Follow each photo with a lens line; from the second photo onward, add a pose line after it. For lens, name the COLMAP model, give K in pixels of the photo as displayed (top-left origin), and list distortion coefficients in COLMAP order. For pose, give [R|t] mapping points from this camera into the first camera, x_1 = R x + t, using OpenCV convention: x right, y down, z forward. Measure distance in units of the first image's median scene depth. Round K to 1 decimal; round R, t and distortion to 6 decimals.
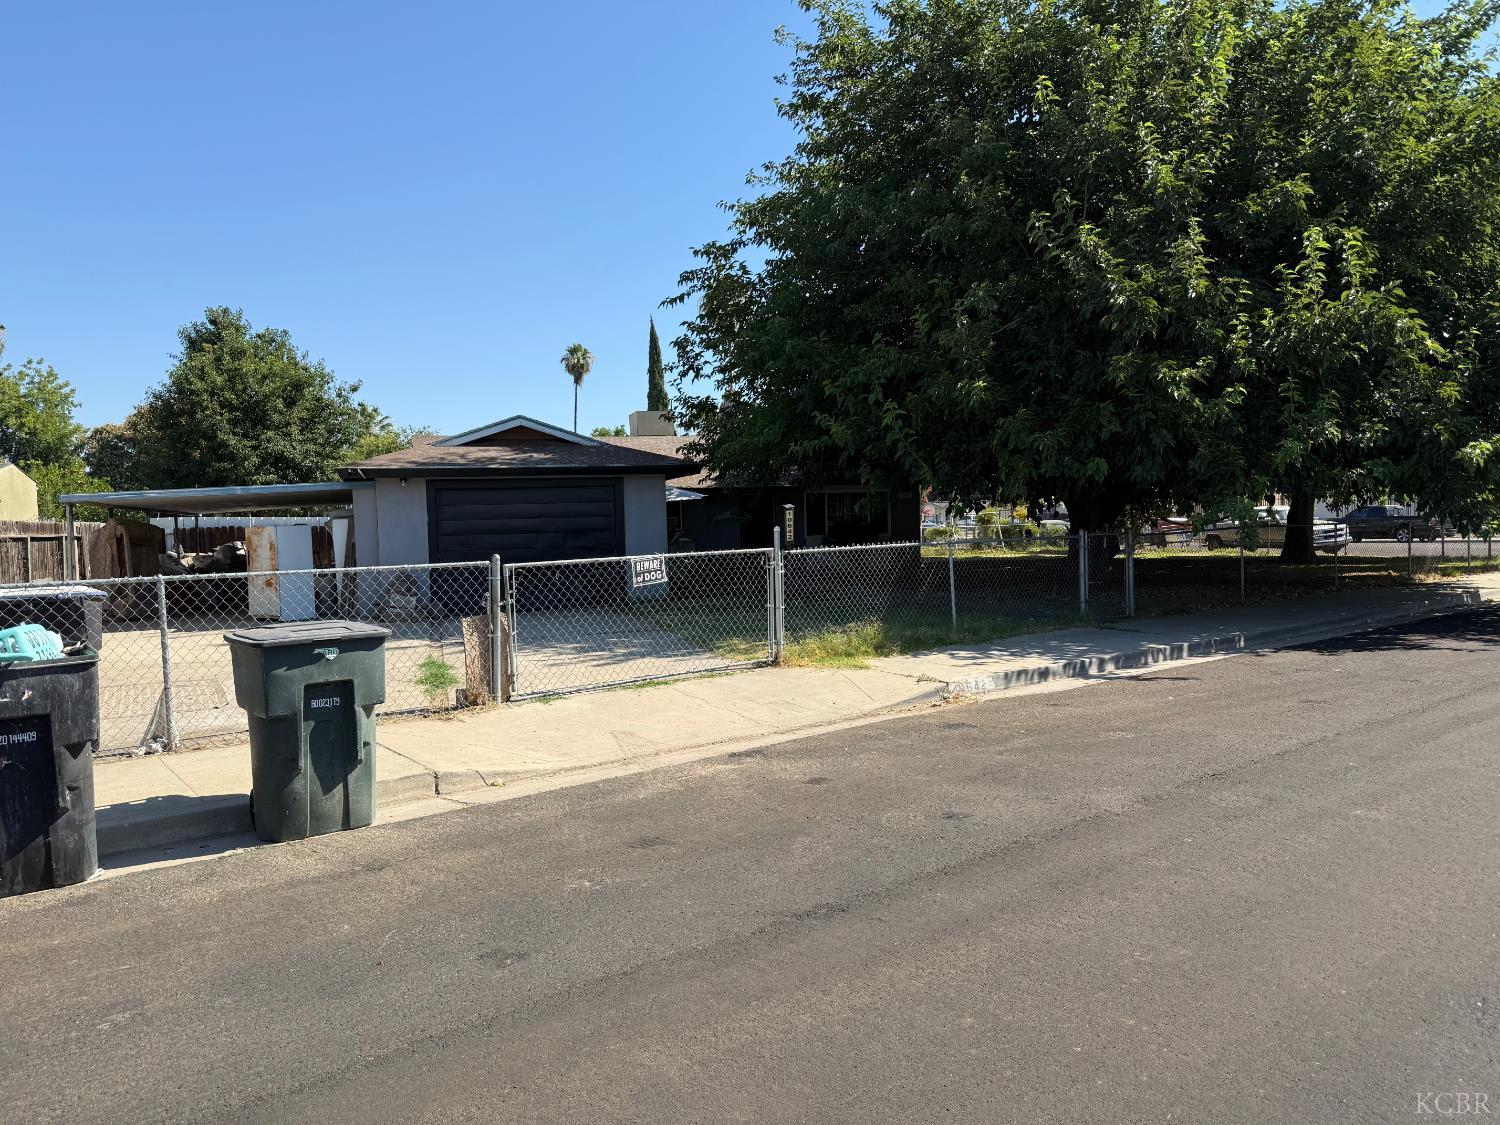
lens RADIAL K [[1034.8, 0, 748.1], [0, 1034.8, 544.0], [0, 0, 1]] dist [-0.013388, -0.002585]
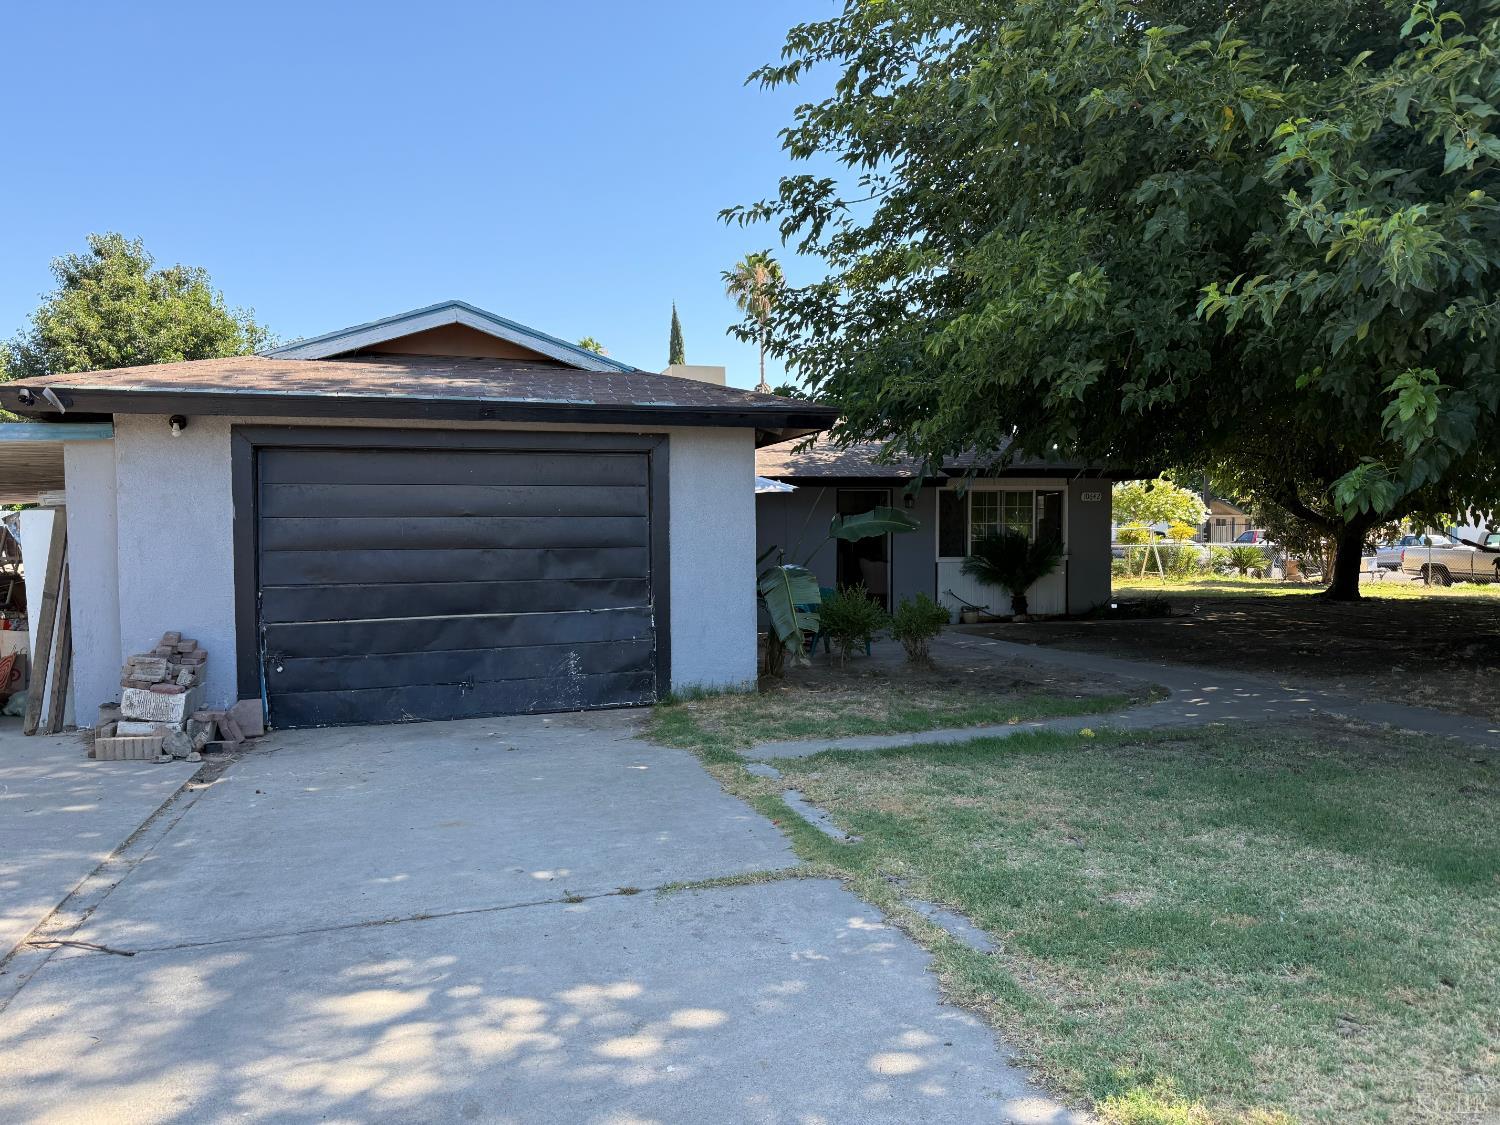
lens RADIAL K [[1065.6, 0, 750.0], [0, 1065.6, 562.5], [0, 0, 1]] dist [0.005994, 0.000648]
pose [[0.999744, 0.019396, -0.011635, -0.073424], [-0.019345, 0.999803, 0.004492, -0.008313], [0.011720, -0.004265, 0.999922, 0.490107]]
